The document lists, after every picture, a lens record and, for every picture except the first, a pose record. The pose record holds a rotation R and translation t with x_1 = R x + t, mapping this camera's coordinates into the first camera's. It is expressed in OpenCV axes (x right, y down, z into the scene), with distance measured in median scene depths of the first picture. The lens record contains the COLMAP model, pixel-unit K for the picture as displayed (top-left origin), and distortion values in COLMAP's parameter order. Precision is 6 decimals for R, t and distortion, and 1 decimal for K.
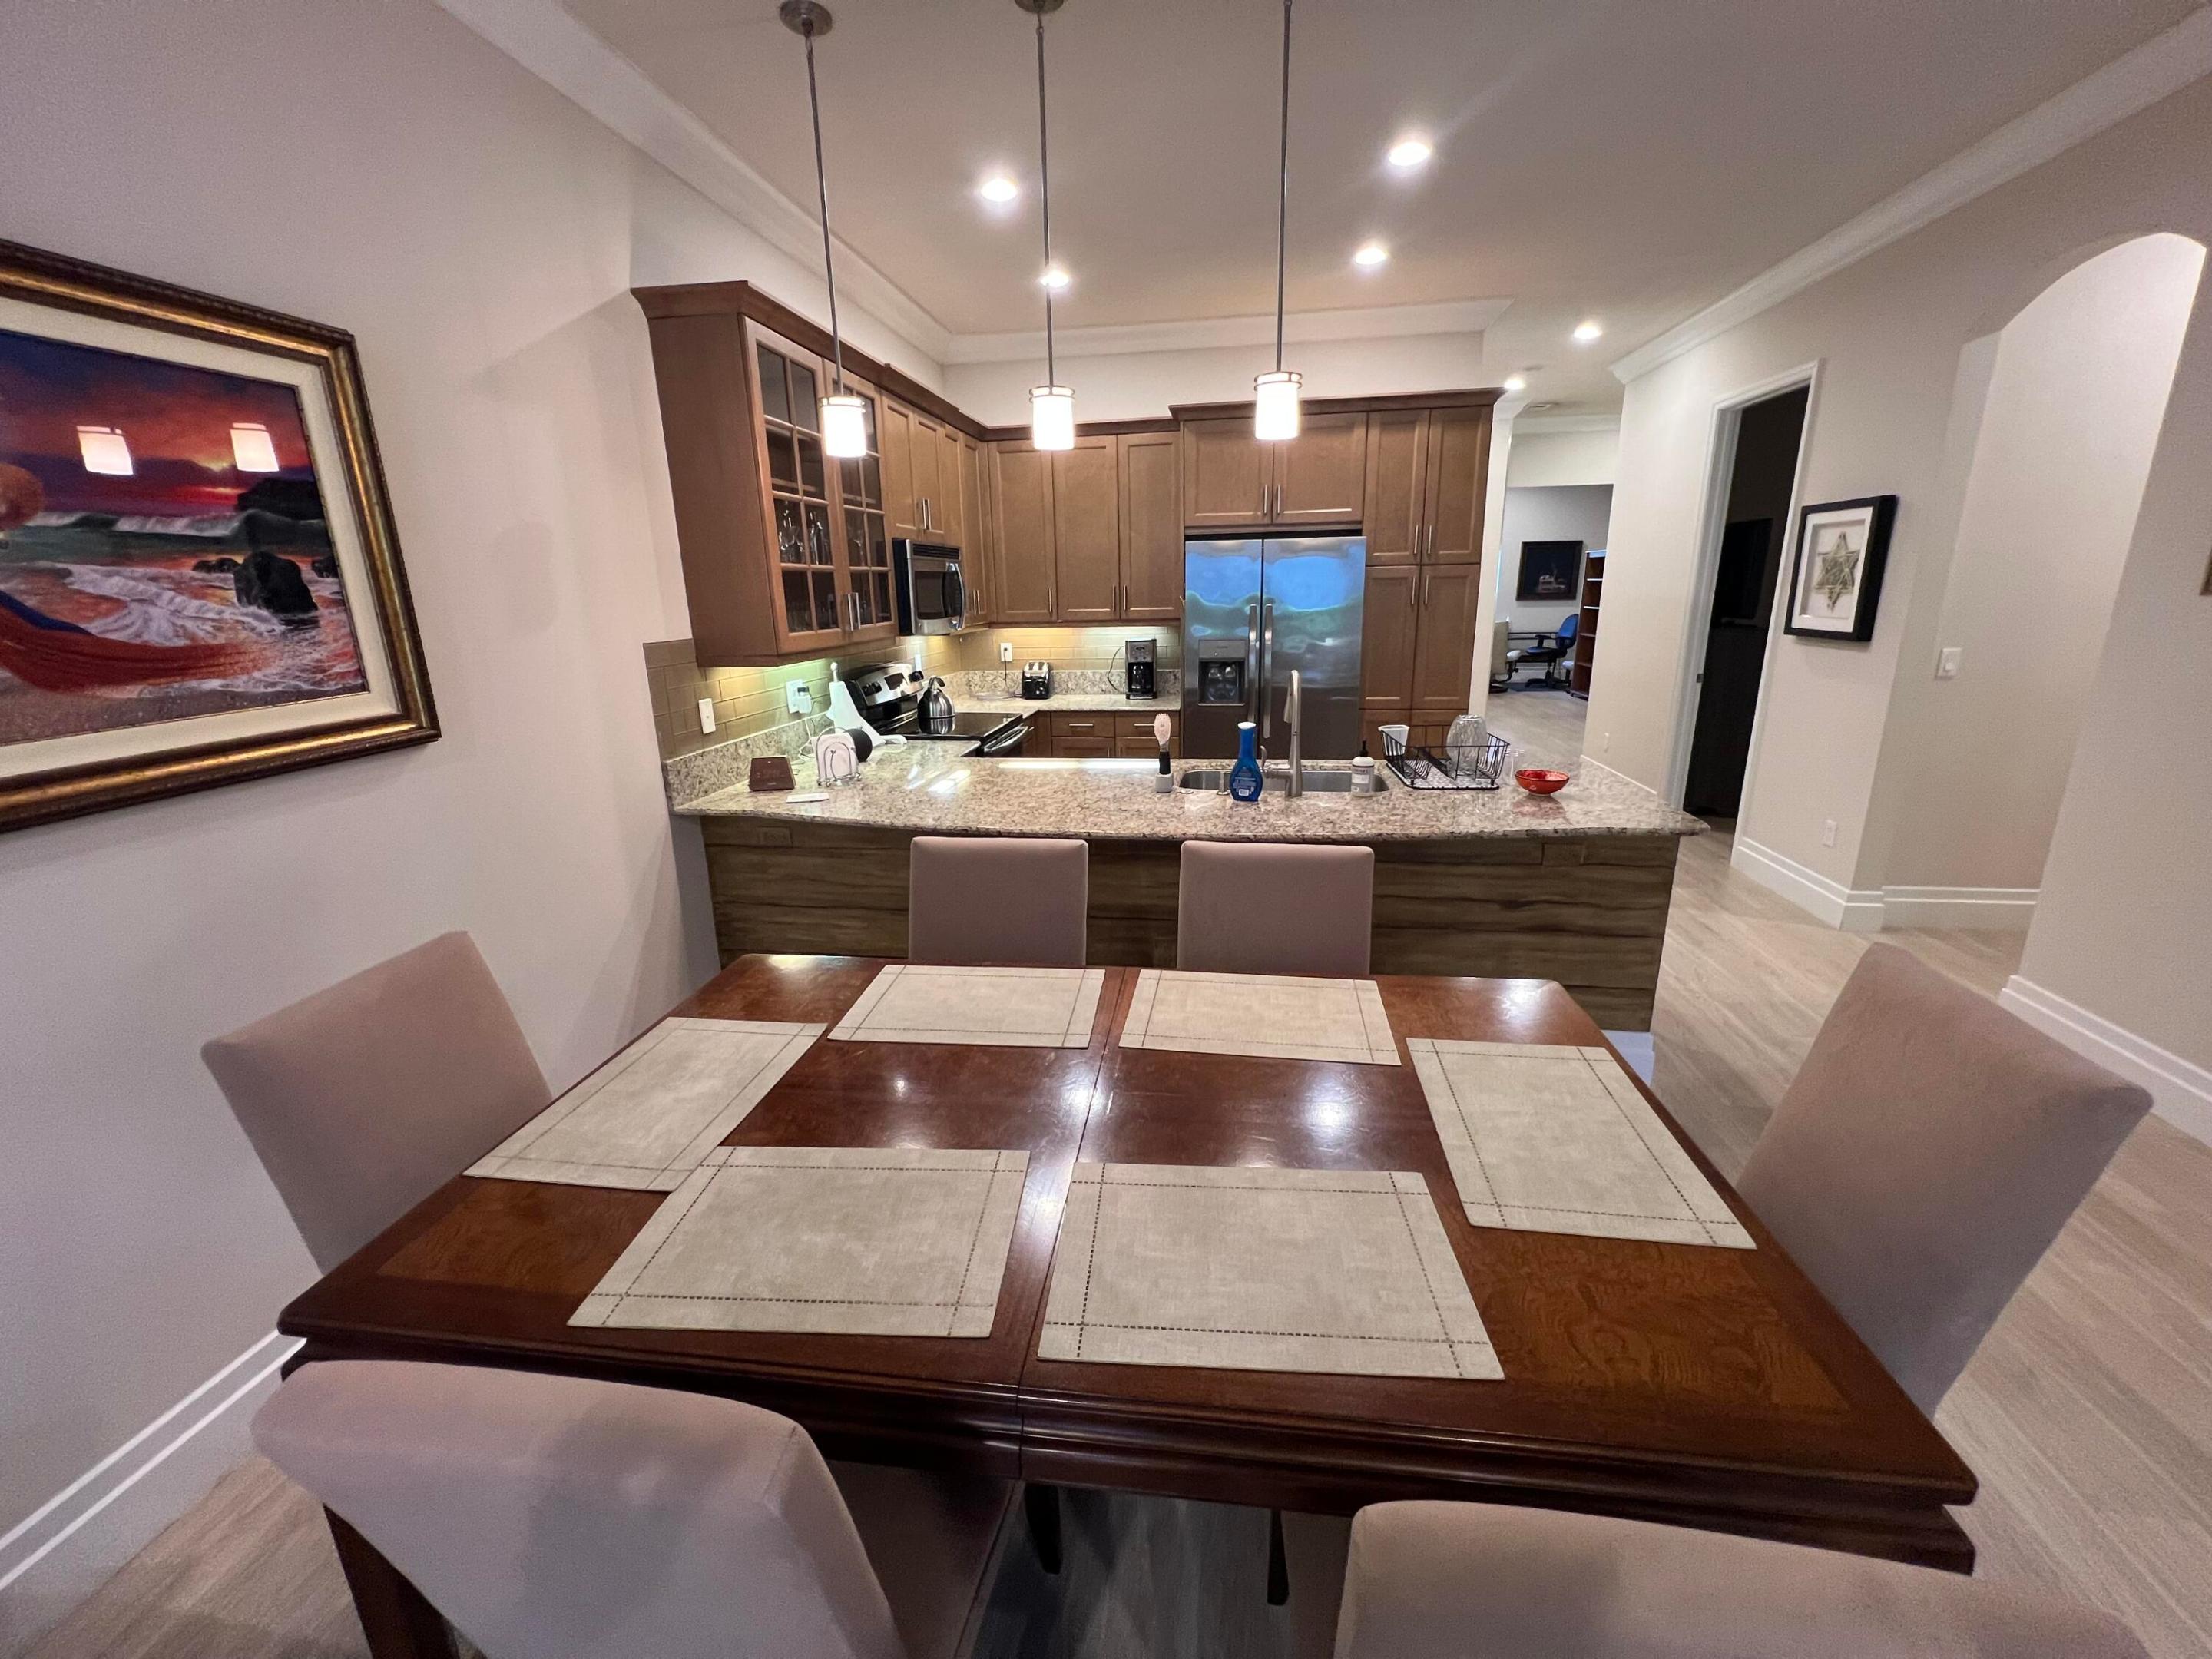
lens RADIAL K [[882.9, 0, 1101.5], [0, 882.9, 822.2], [0, 0, 1]] dist [-0.006573, 0.000989]
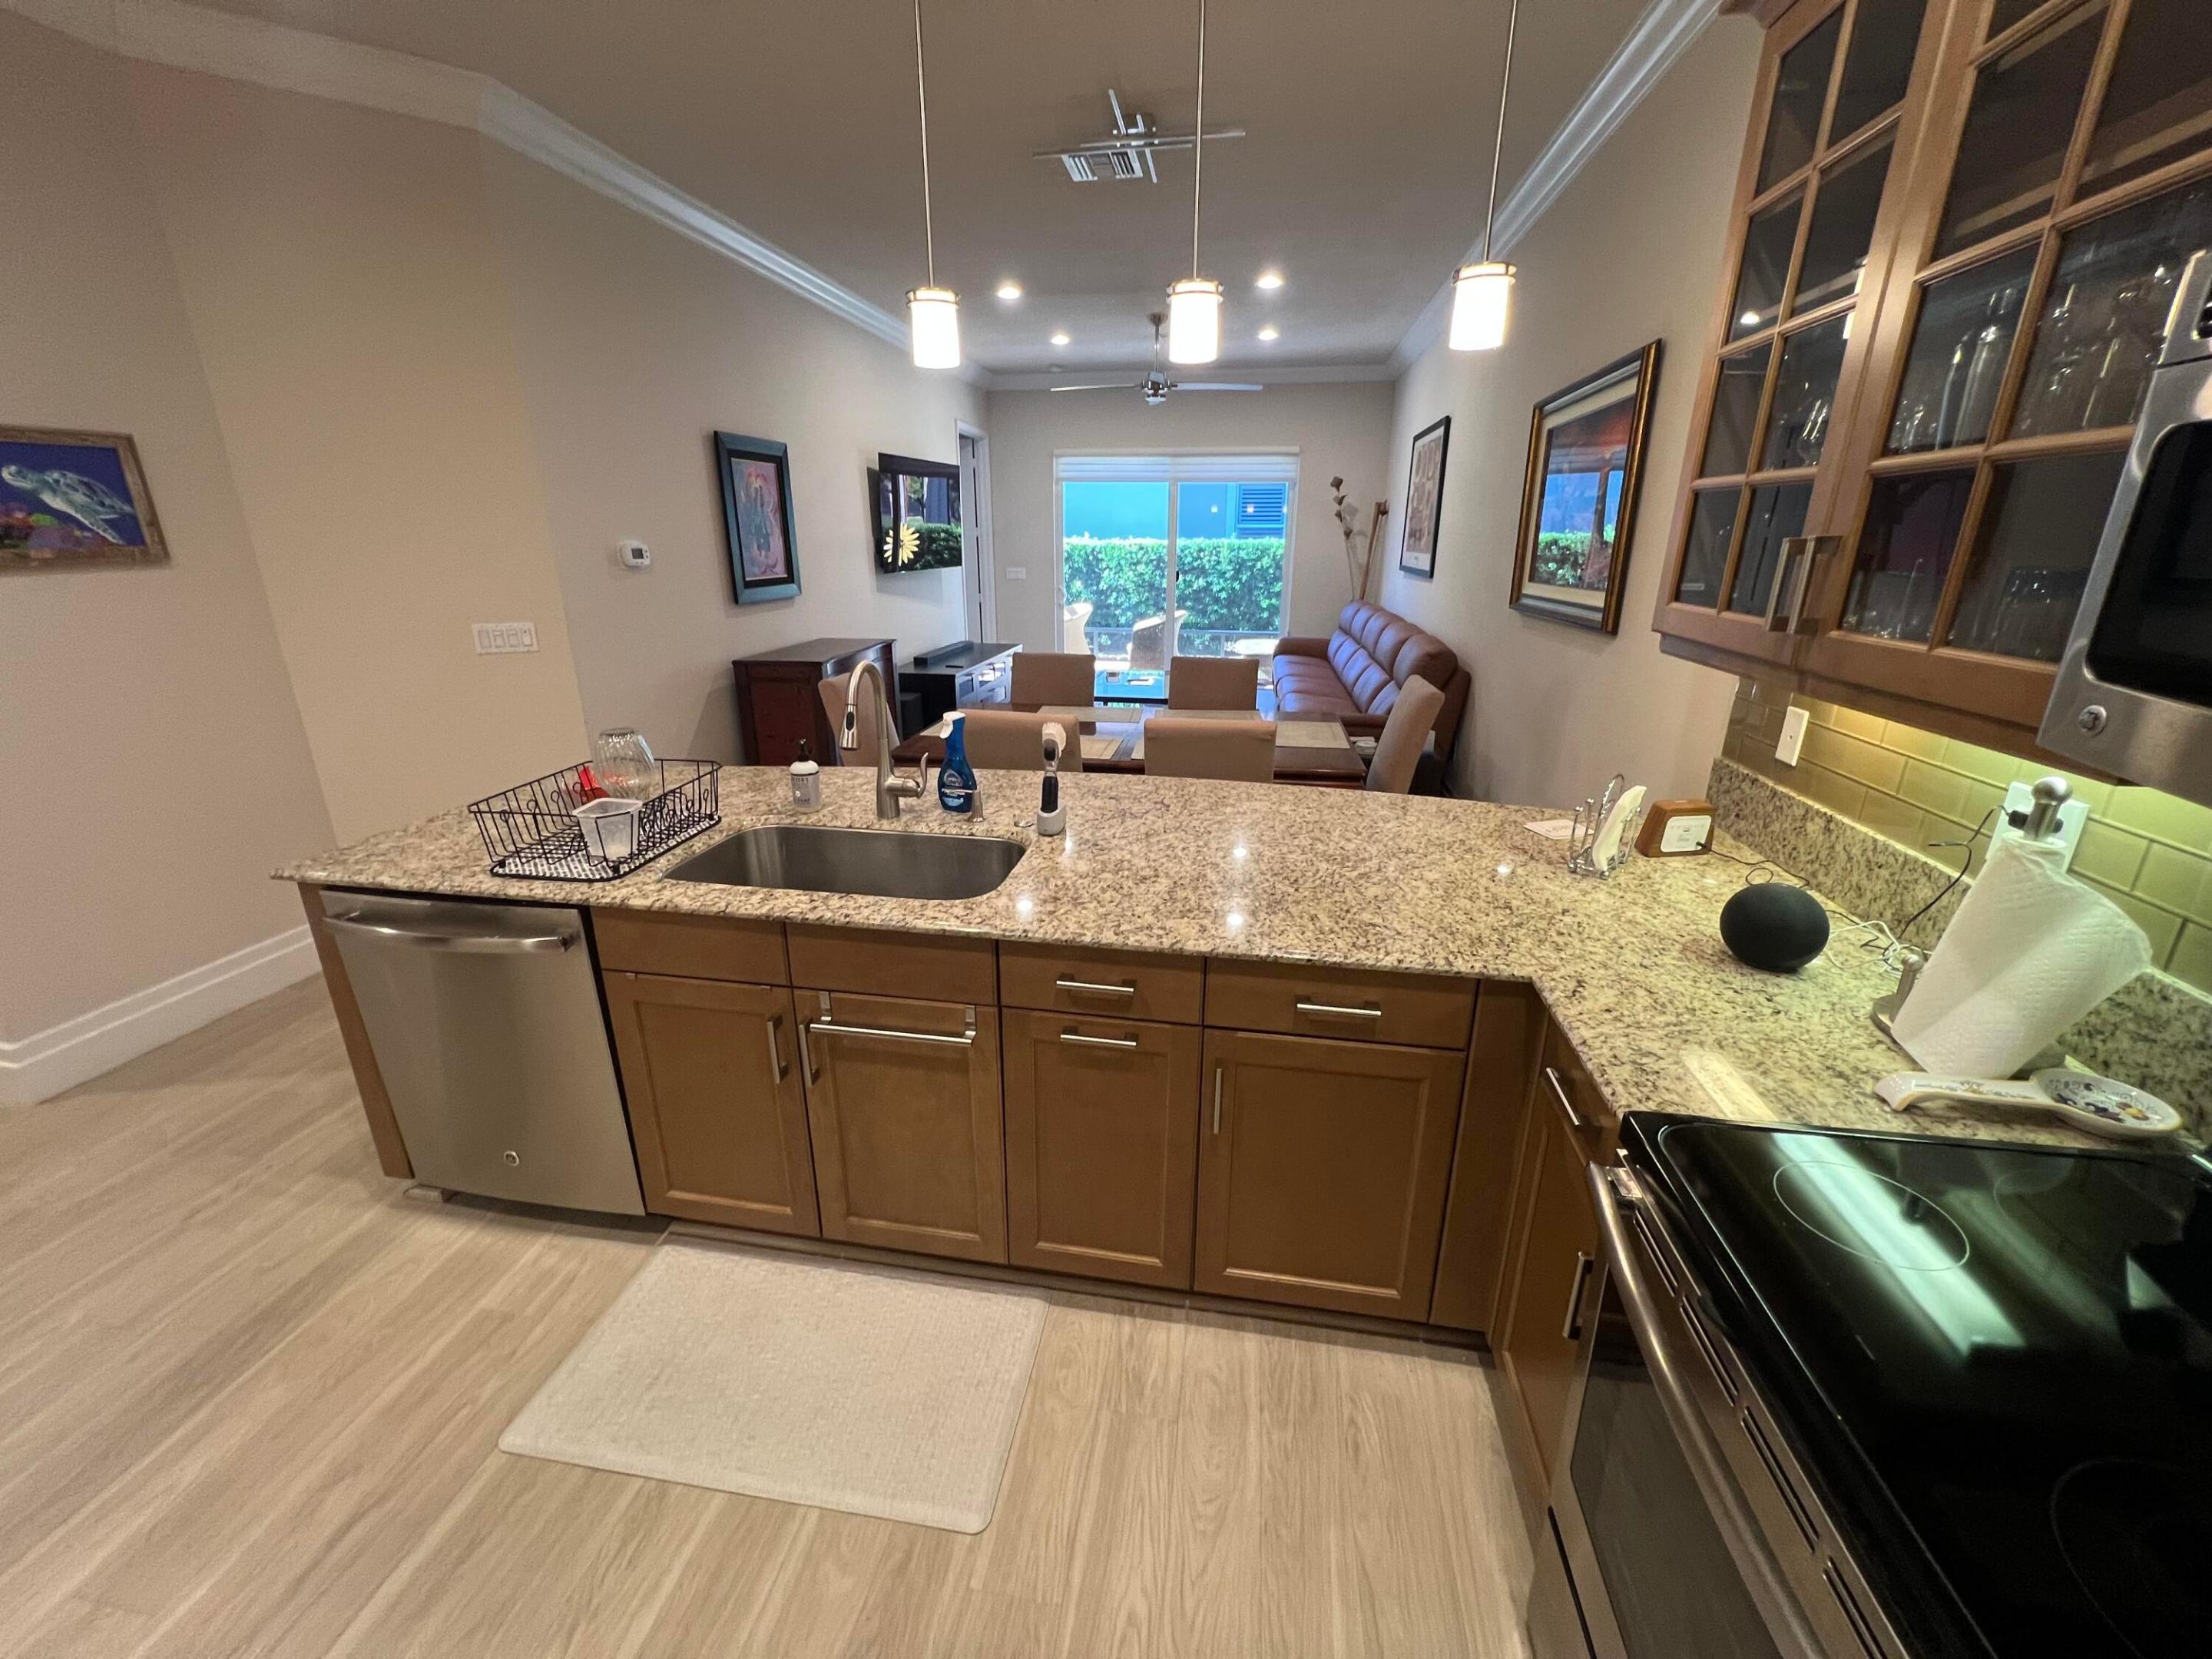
lens RADIAL K [[882.9, 0, 1119.9], [0, 882.9, 822.6], [0, 0, 1]] dist [-0.006573, 0.000989]
pose [[-0.999722, 0.016034, 0.017273, 0.006863], [0.022867, 0.837343, 0.546199, -0.332909], [-0.005705, 0.546442, -0.837477, 1.243631]]
